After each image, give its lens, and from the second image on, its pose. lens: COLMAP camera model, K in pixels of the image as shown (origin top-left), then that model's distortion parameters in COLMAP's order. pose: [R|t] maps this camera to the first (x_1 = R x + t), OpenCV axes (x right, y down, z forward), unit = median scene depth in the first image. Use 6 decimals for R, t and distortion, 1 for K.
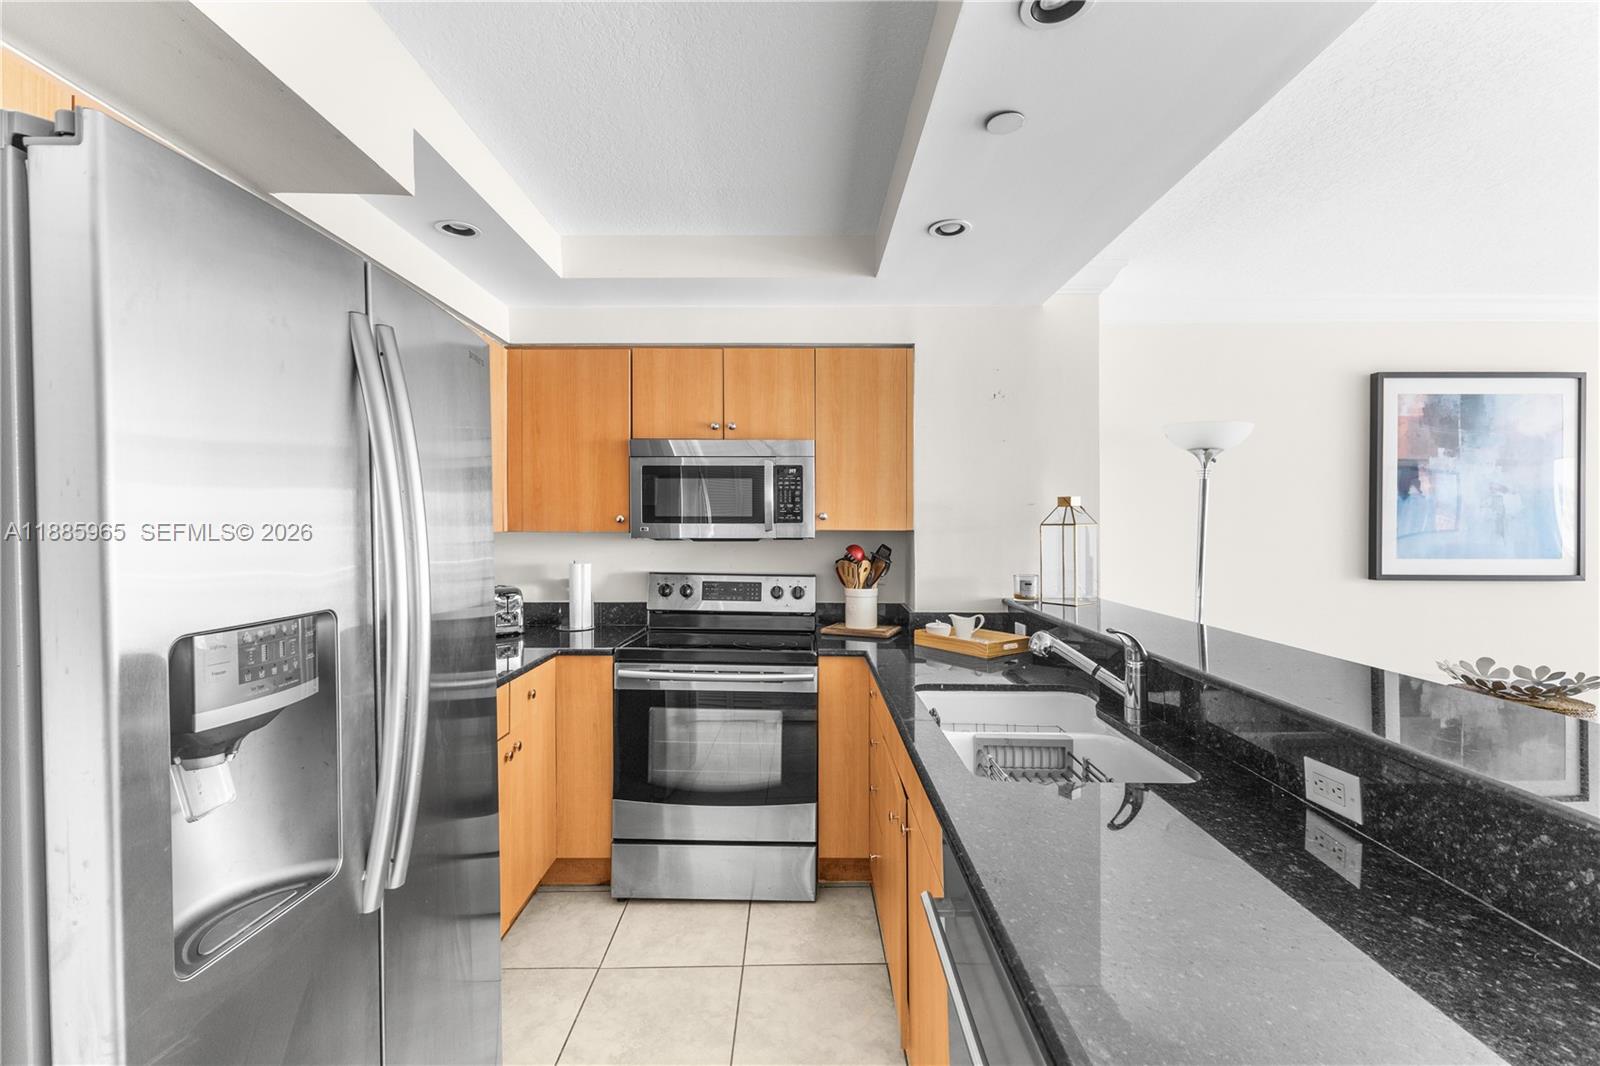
lens RADIAL K [[696.8, 0, 810.8], [0, 696.8, 522.8], [0, 0, 1]] dist [0.001167, -0.003677]
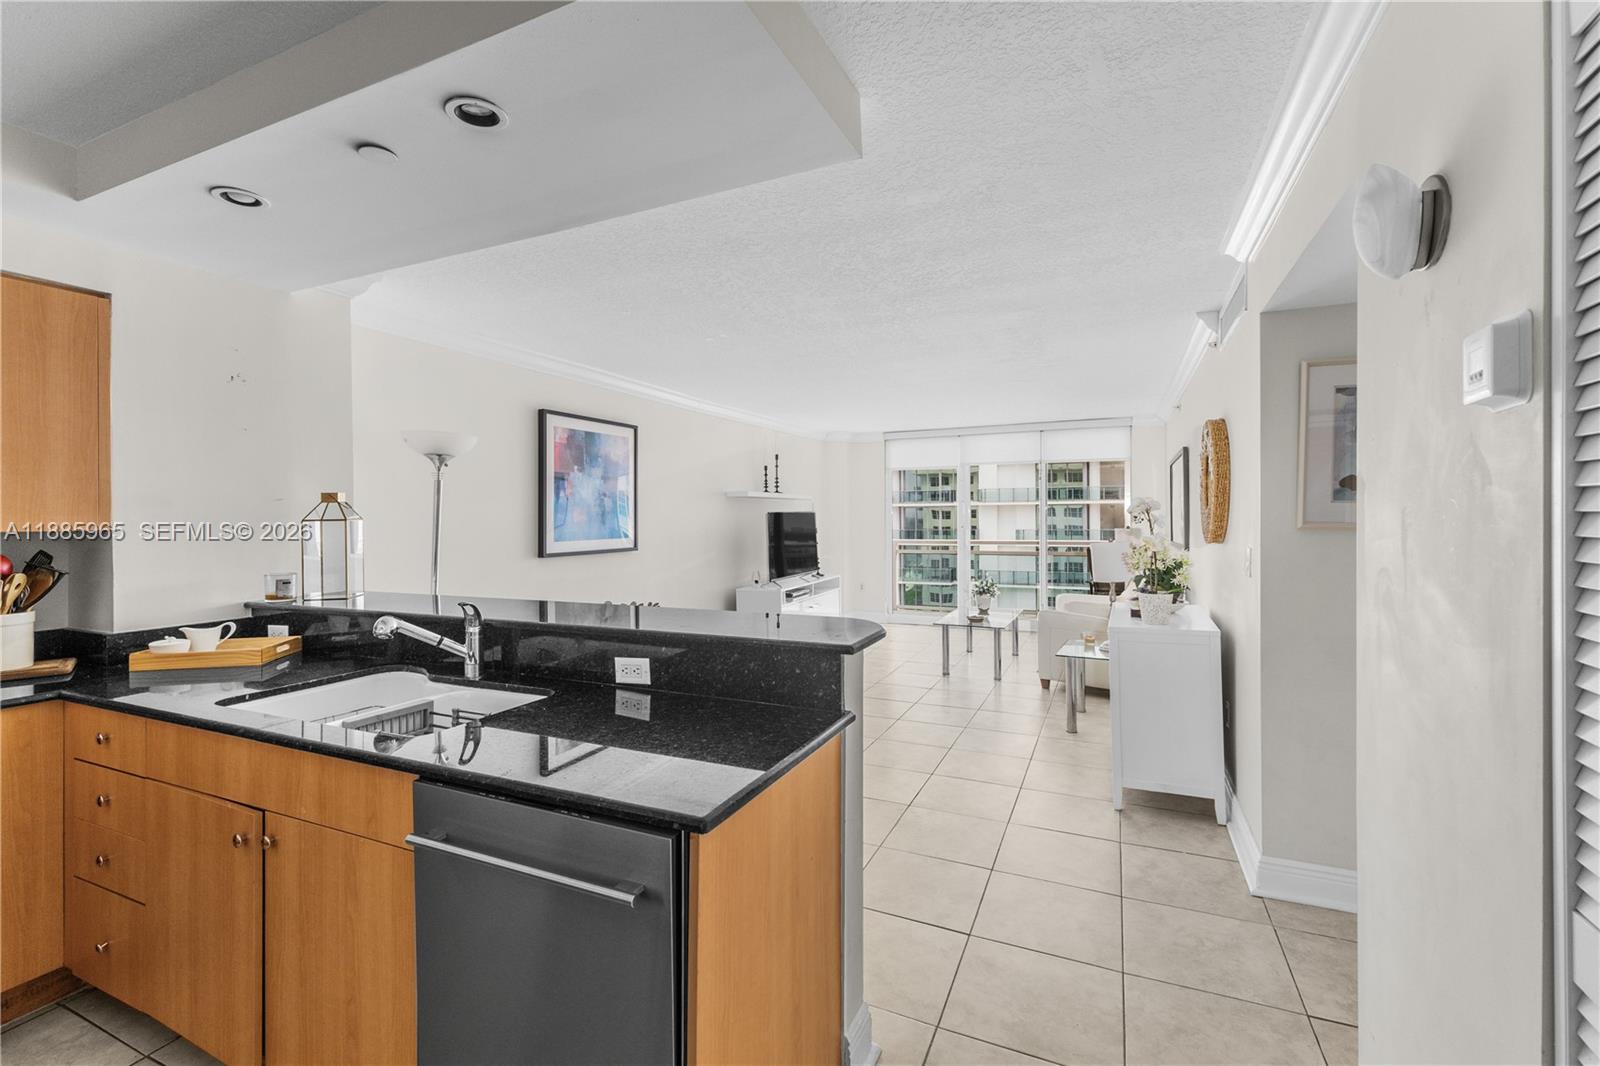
lens RADIAL K [[696.8, 0, 796.6], [0, 696.8, 519.6], [0, 0, 1]] dist [0.001167, -0.003677]
pose [[0.408845, -0.010097, 0.912548, -0.262060], [0.008180, 0.999939, 0.007400, -0.000667], [-0.912567, 0.004439, 0.408903, -0.031010]]
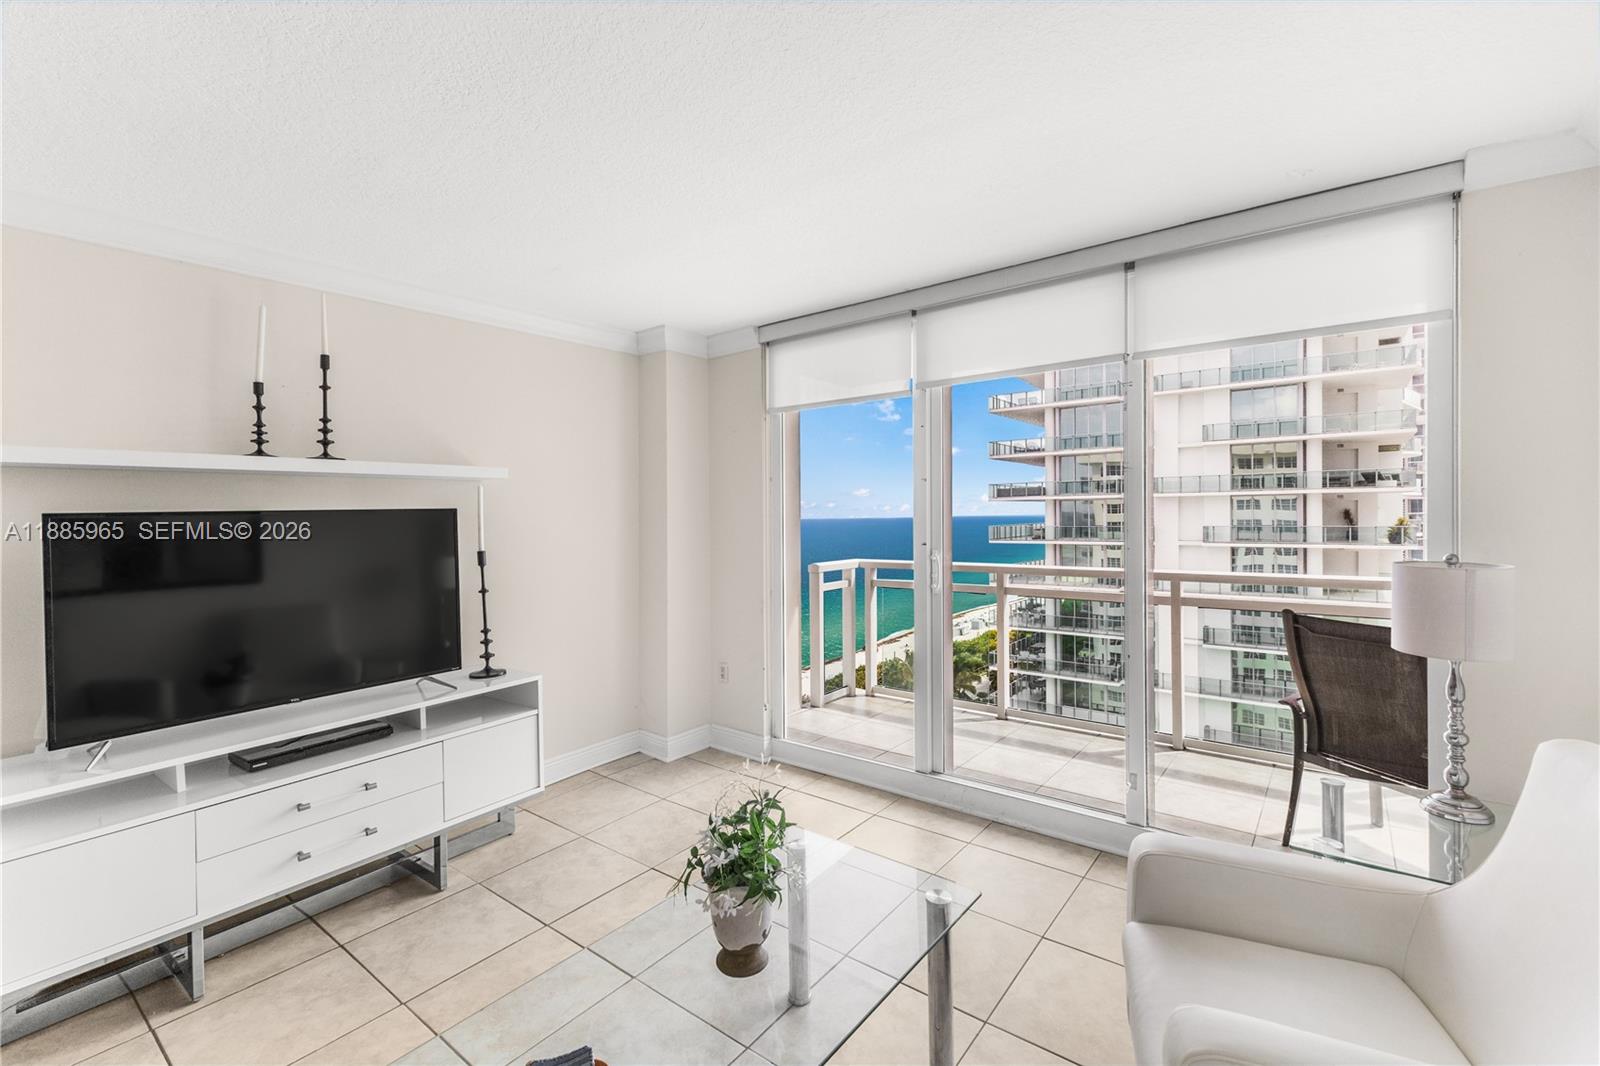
lens RADIAL K [[696.8, 0, 792.1], [0, 696.8, 516.2], [0, 0, 1]] dist [0.001167, -0.003677]
pose [[0.613522, -0.014143, 0.789551, 1.571733], [0.013362, 0.999882, 0.007528, -0.001291], [-0.789565, 0.005931, 0.613639, -0.005325]]
